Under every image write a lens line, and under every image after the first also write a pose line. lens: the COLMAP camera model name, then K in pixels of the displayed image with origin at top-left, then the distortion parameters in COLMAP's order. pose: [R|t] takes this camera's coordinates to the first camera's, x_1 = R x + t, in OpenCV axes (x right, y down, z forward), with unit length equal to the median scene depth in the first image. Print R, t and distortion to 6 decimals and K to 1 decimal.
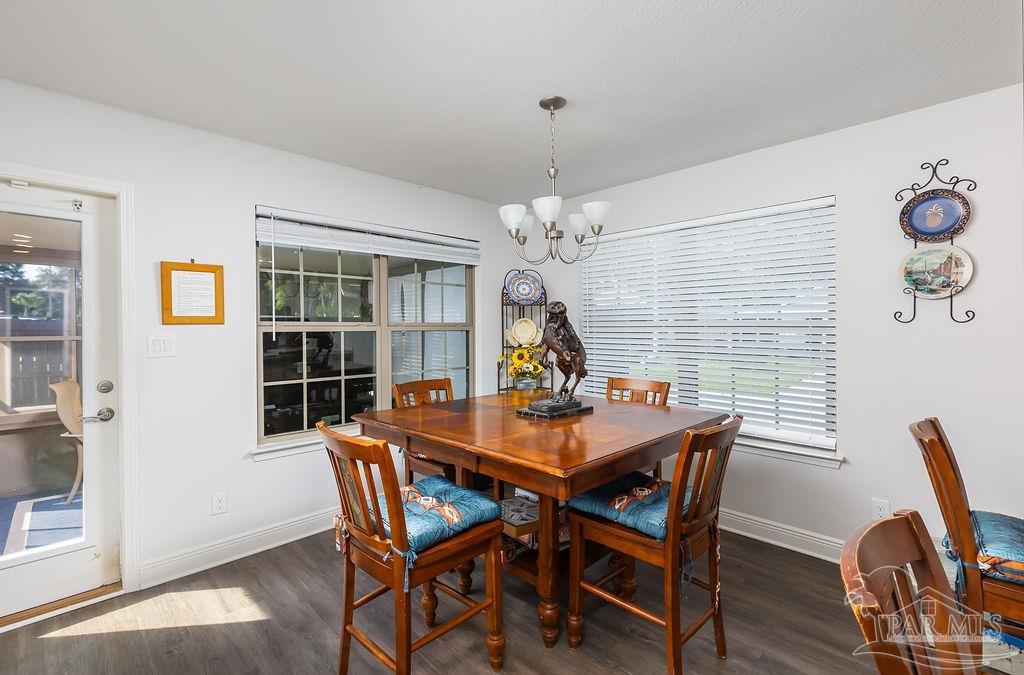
lens RADIAL K [[471.7, 0, 512.0], [0, 471.7, 337.5], [0, 0, 1]] dist [0.010162, 0.000098]
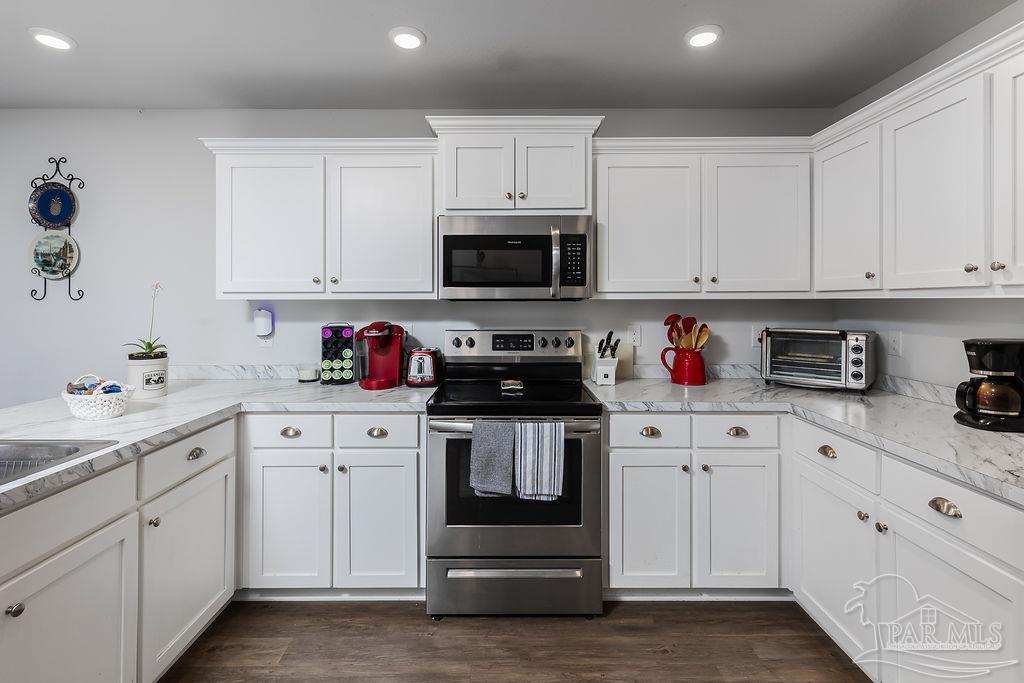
lens RADIAL K [[482.9, 0, 511.5], [0, 482.9, 296.9], [0, 0, 1]] dist [0.007777, -0.000370]
pose [[0.694210, 0.008168, 0.719726, 0.799725], [0.015594, 0.999530, -0.026384, 0.008159], [-0.719603, 0.029539, 0.693757, -0.565227]]
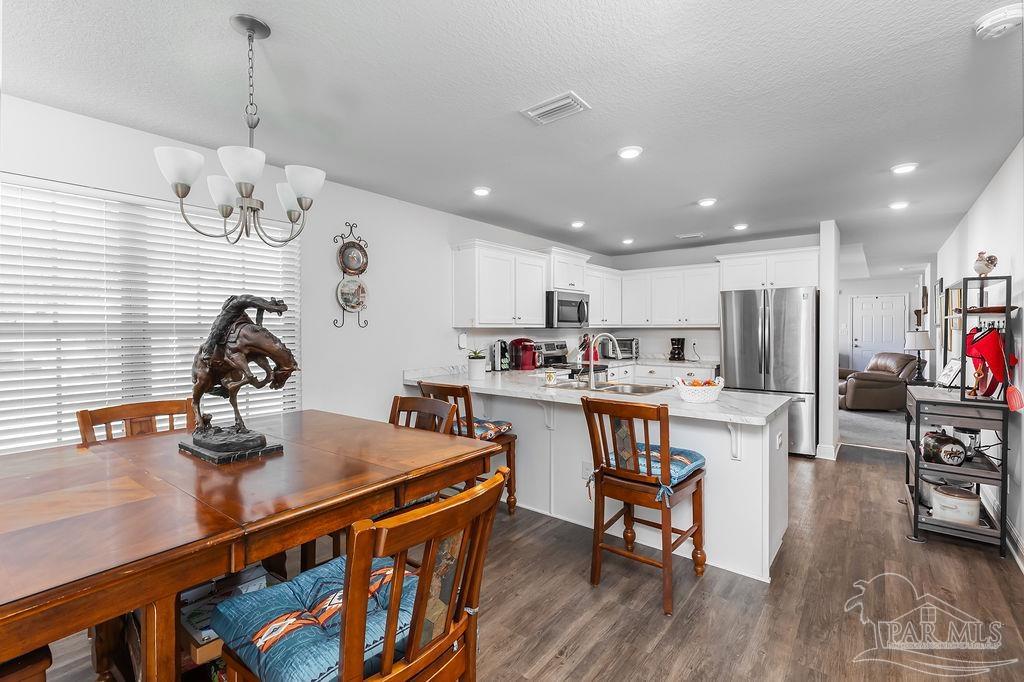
lens RADIAL K [[462.5, 0, 509.8], [0, 462.5, 334.7], [0, 0, 1]] dist [0.009908, -0.000516]
pose [[-0.131867, -0.005981, 0.991249, -0.665060], [0.027844, 0.999565, 0.009735, -0.008047], [-0.990876, 0.028884, -0.131643, 0.688727]]
